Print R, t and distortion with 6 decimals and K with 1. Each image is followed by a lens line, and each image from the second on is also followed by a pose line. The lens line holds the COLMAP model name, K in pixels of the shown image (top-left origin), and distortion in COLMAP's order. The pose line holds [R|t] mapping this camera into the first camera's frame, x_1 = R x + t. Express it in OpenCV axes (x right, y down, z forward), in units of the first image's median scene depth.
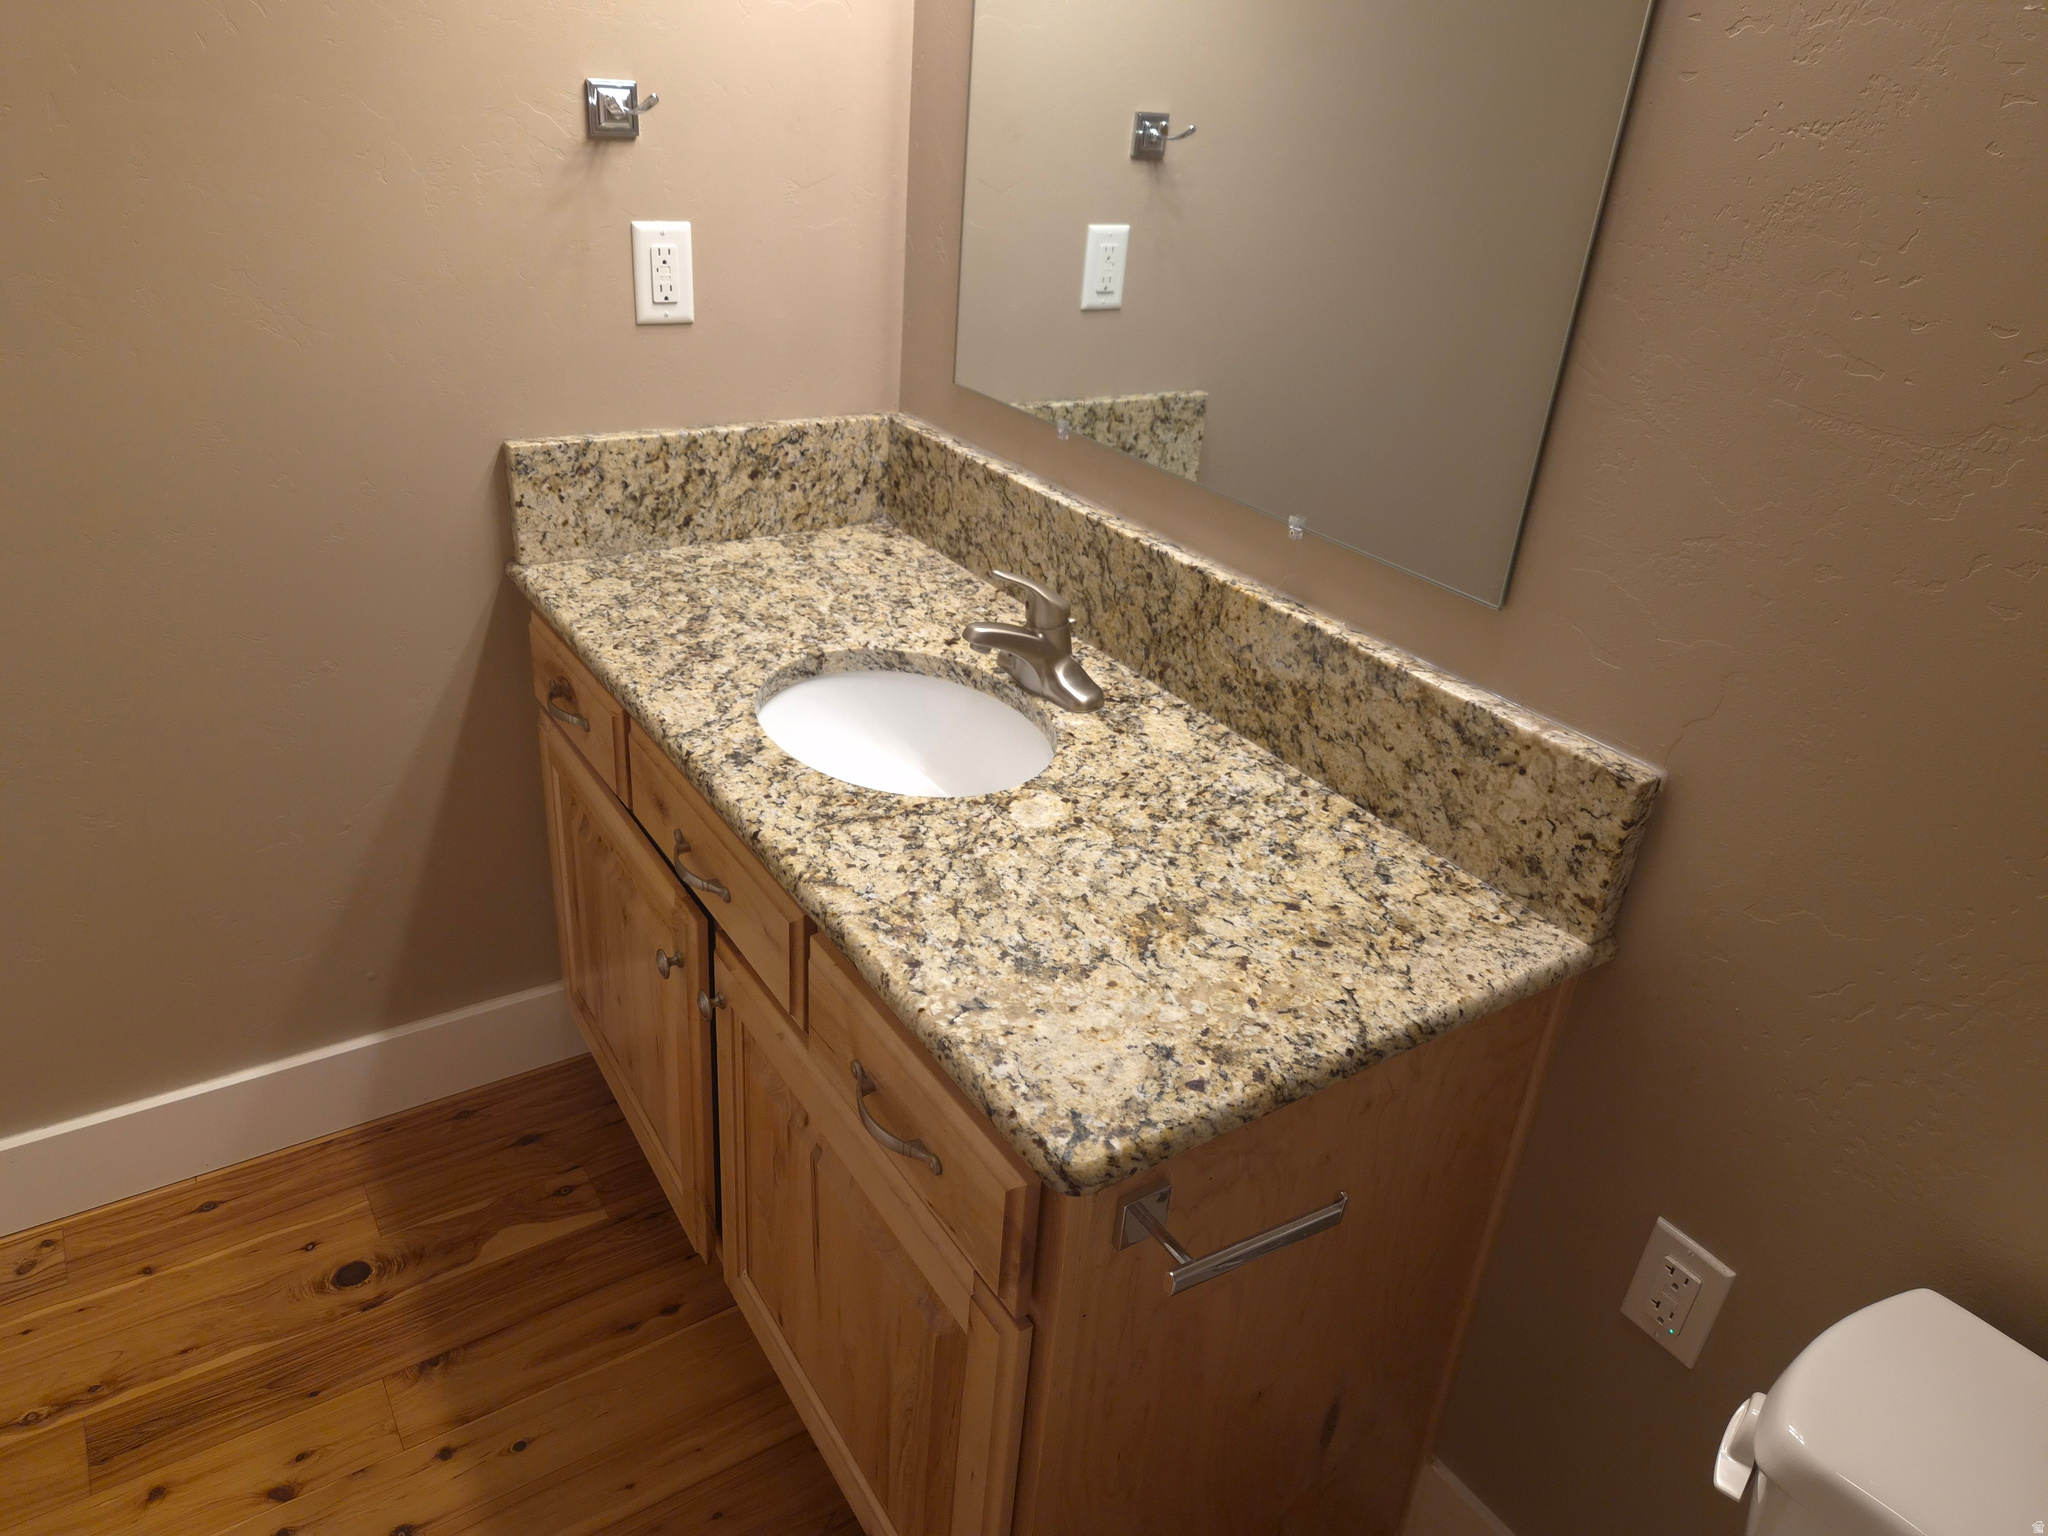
lens RADIAL K [[1372.4, 0, 1013.6], [0, 1372.4, 777.8], [0, 0, 1]] dist [0.064650, -0.054040]
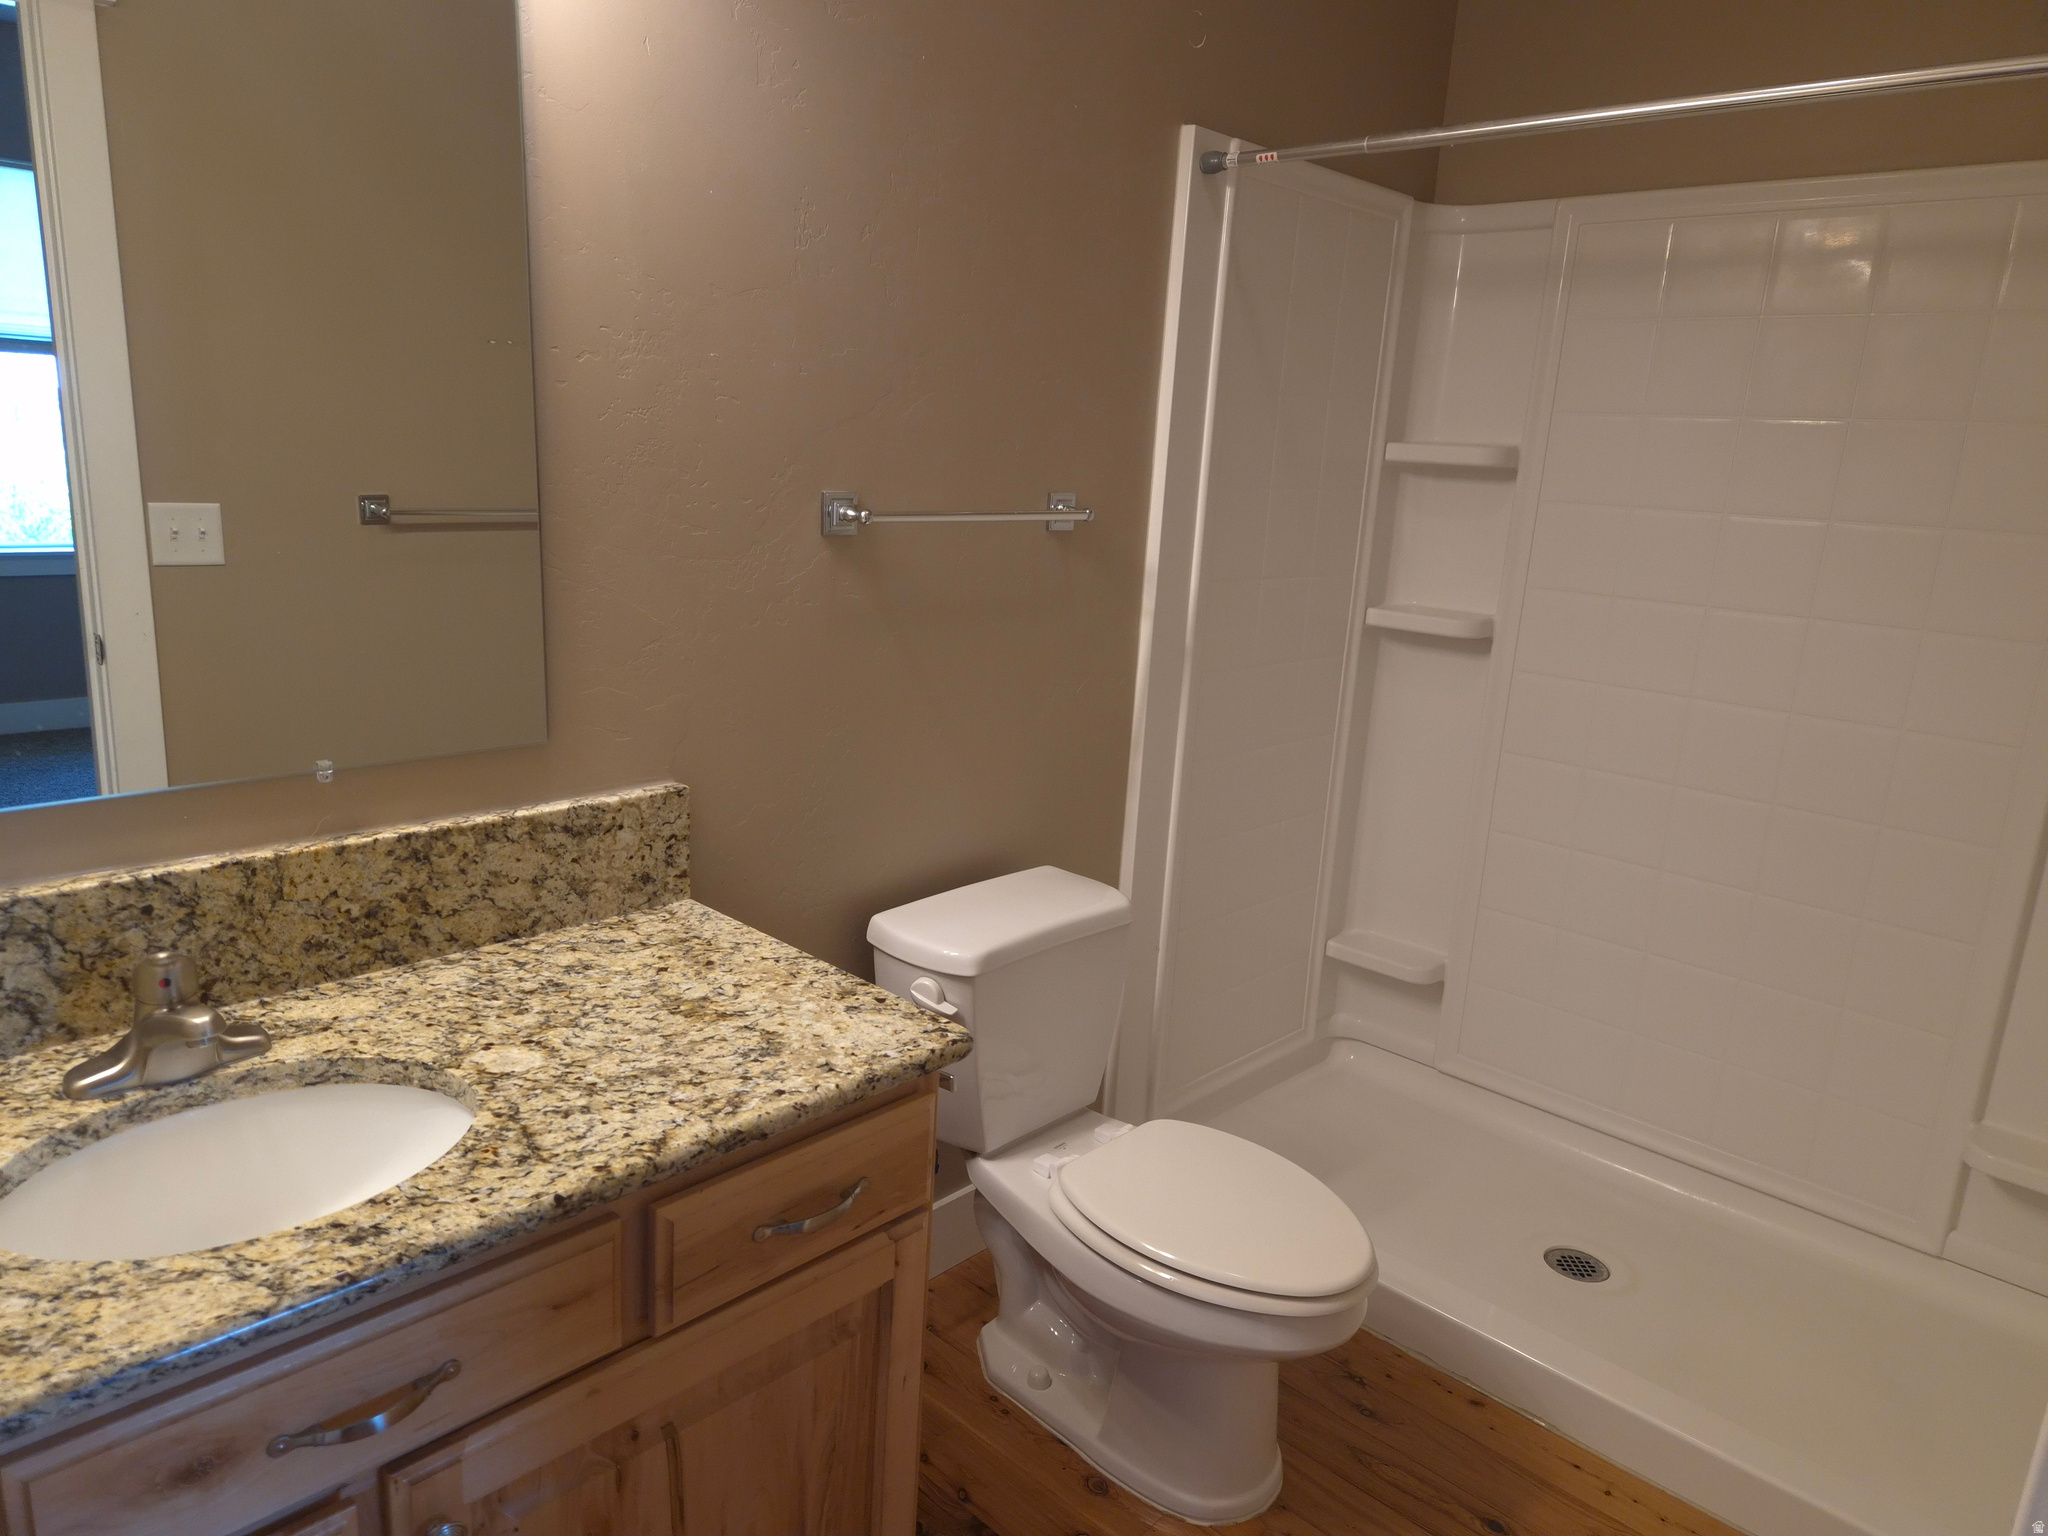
lens RADIAL K [[1372.4, 0, 1016.3], [0, 1372.4, 780.9], [0, 0, 1]] dist [0.064650, -0.054040]
pose [[-0.226365, -0.316752, 0.921101, -0.963099], [0.388399, 0.837862, 0.383579, -0.403477], [-0.893255, 0.444584, -0.066637, 0.633669]]
